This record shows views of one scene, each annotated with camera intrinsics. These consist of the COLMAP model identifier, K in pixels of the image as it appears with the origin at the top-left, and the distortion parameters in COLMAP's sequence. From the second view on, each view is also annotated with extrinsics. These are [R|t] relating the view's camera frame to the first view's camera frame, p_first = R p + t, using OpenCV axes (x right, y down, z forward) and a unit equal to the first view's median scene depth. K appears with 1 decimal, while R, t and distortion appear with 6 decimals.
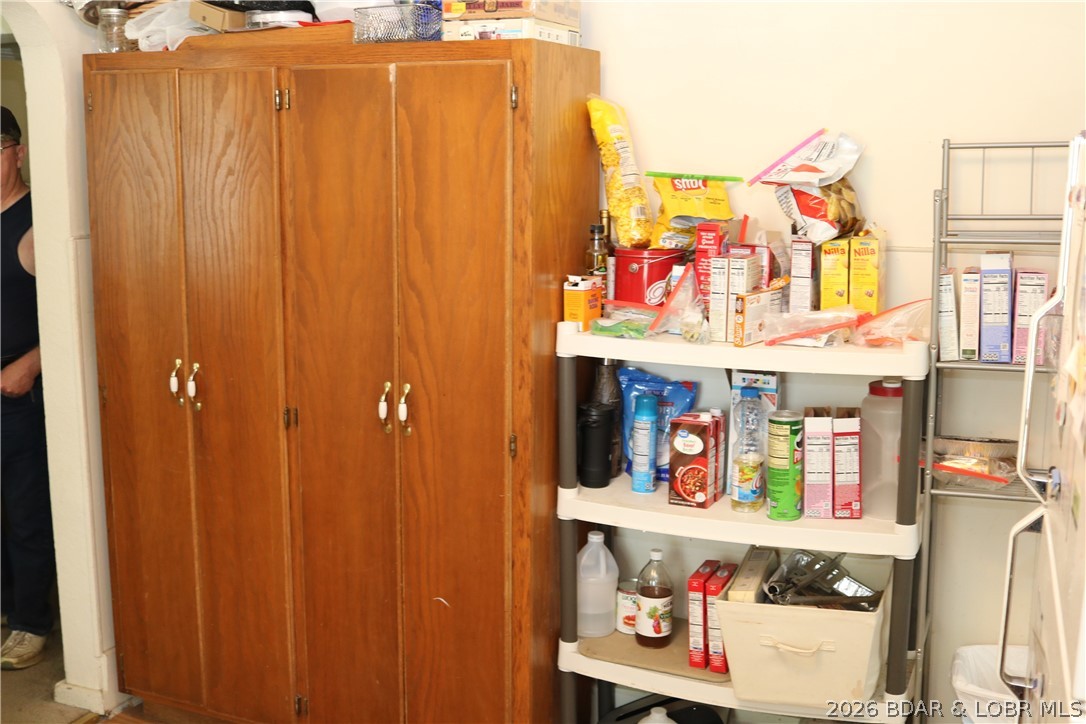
lens RADIAL K [[1207.3, 0, 543.0], [0, 1207.3, 362.0], [0, 0, 1]] dist [-0.123287, 0.112950]
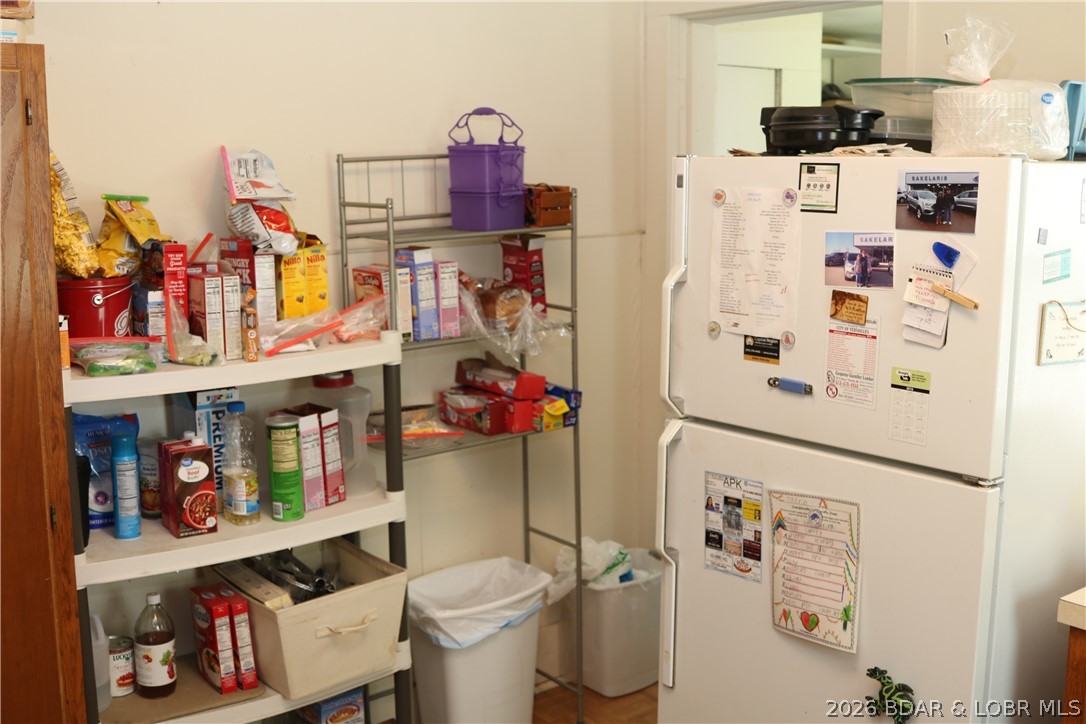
lens RADIAL K [[1207.3, 0, 543.0], [0, 1207.3, 362.0], [0, 0, 1]] dist [-0.123287, 0.112950]
pose [[0.498874, -0.150144, 0.853570, -0.550534], [0.153902, 0.984574, 0.083239, -0.056001], [-0.852900, 0.089840, 0.514286, 0.256760]]
